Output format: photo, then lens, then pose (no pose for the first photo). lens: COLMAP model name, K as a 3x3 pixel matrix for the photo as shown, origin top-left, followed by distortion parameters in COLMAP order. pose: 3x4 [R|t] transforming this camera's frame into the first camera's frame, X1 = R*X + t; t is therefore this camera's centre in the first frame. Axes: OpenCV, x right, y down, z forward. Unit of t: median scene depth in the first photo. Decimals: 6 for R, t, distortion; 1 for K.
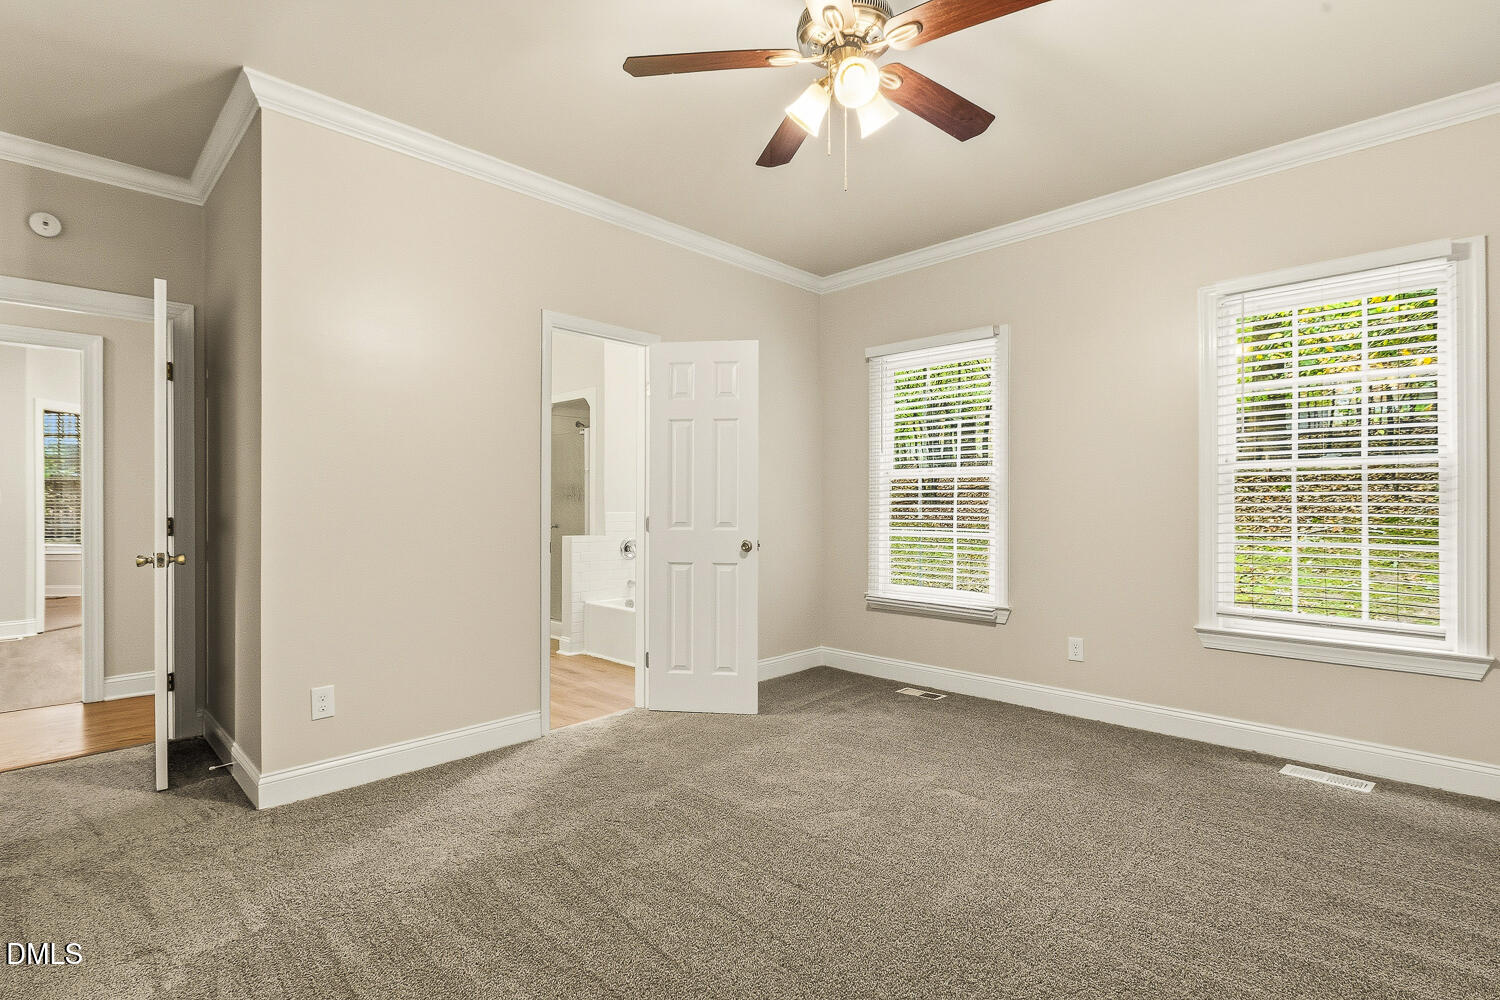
lens RADIAL K [[682.2, 0, 757.0], [0, 682.2, 505.8], [0, 0, 1]] dist [-0.000247, 0.000682]
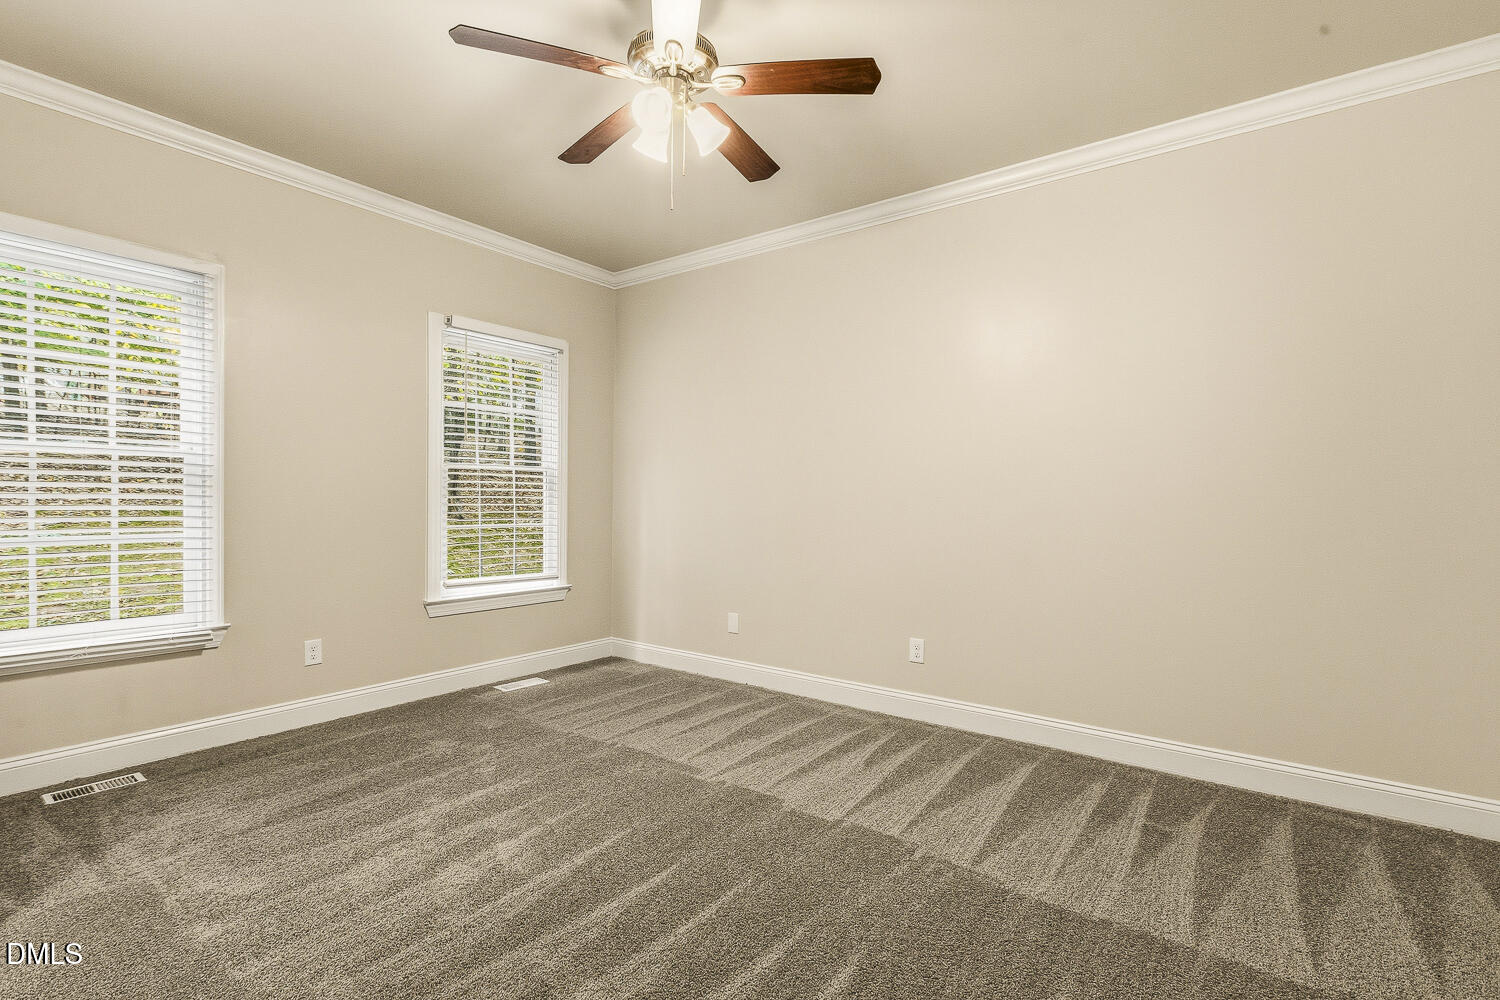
lens RADIAL K [[682.2, 0, 753.9], [0, 682.2, 503.4], [0, 0, 1]] dist [-0.000247, 0.000682]
pose [[-0.106860, -0.004353, 0.994265, -0.576200], [-0.004431, 0.999983, 0.003902, 0.003036], [-0.994264, -0.003989, -0.106877, 0.569061]]
